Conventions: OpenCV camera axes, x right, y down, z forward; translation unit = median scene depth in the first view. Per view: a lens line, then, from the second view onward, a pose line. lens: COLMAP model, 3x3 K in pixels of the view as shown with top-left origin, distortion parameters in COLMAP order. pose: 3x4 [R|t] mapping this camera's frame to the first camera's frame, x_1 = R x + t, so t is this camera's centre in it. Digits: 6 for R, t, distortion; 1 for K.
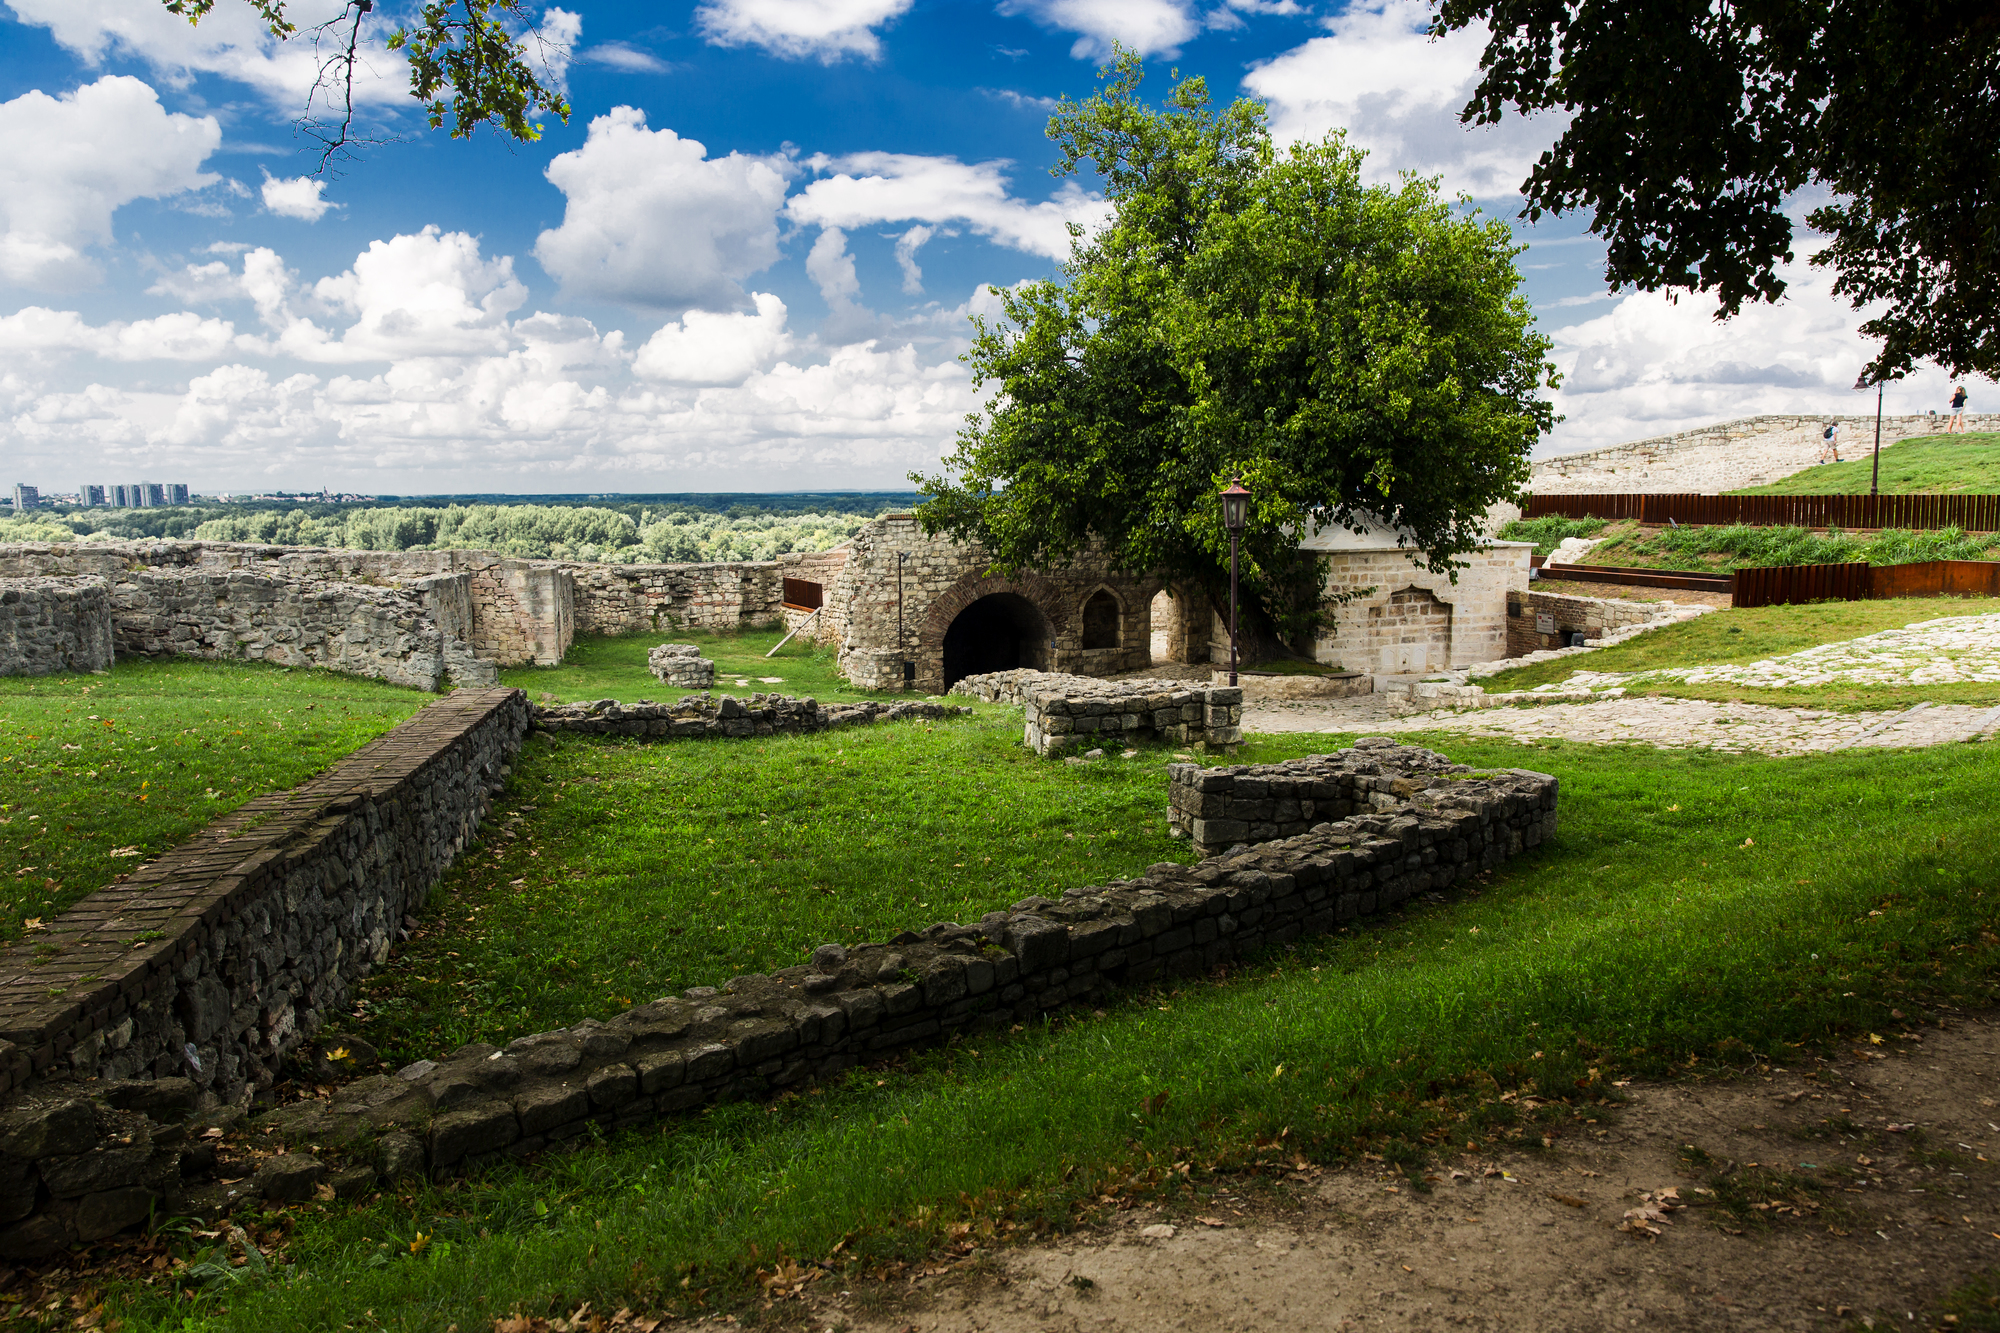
lens RADIAL K [[1390.2, 0, 1000.0], [0, 1390.2, 666.5], [0, 0, 1]] dist [0.091494, -0.000620]
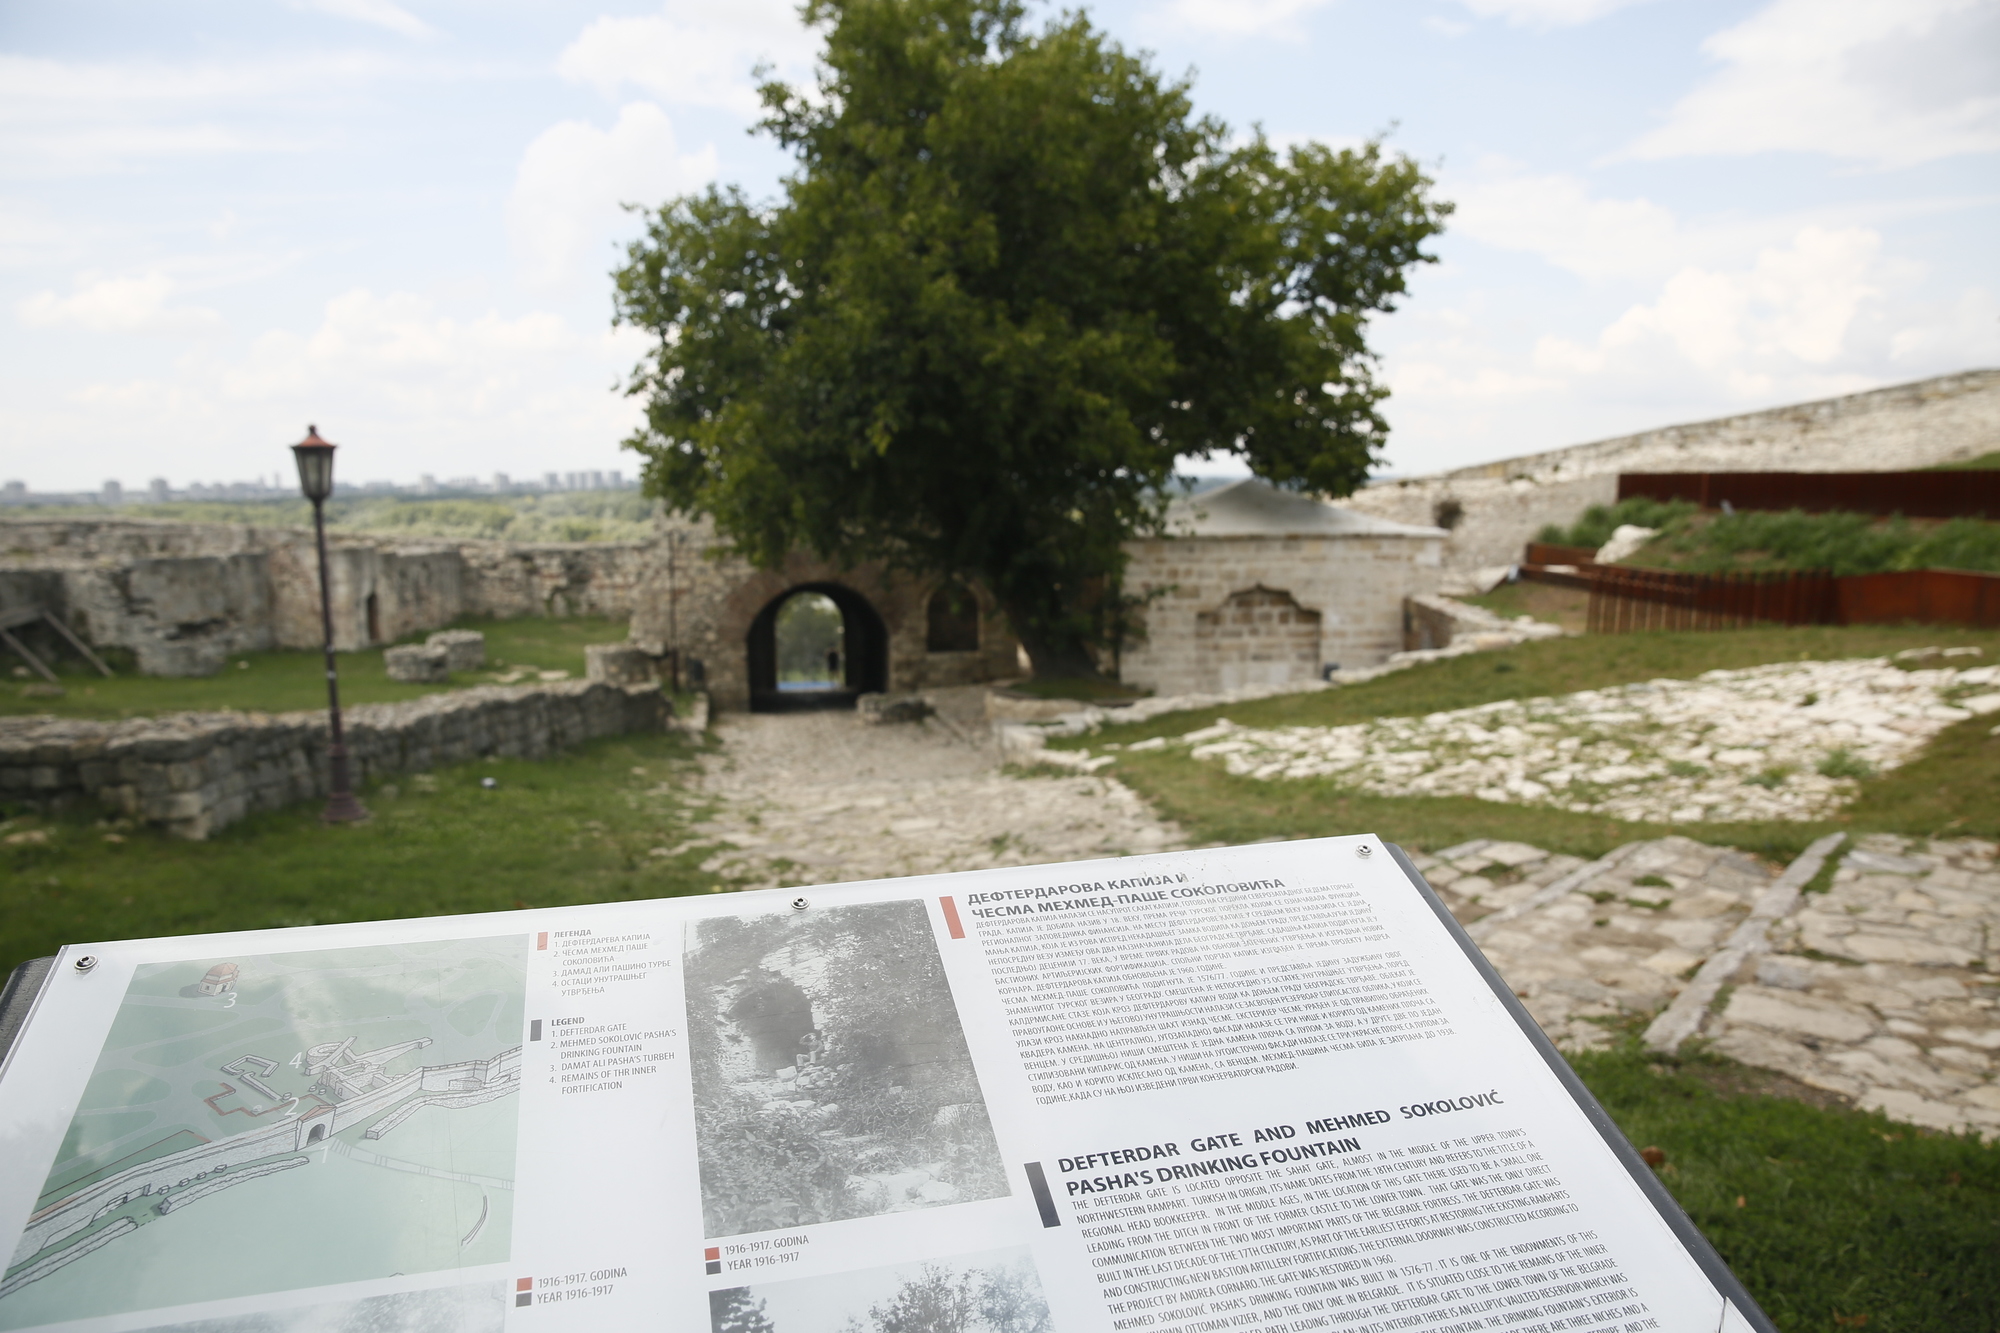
lens RADIAL K [[1366.2, 0, 1000.0], [0, 1366.2, 666.5], [0, 0, 1]] dist [-0.005652, 0.001366]
pose [[0.959863, 0.039891, -0.277619, 0.341312], [-0.037114, 0.999195, 0.015254, -0.019064], [0.278004, -0.004338, 0.960570, 0.247909]]
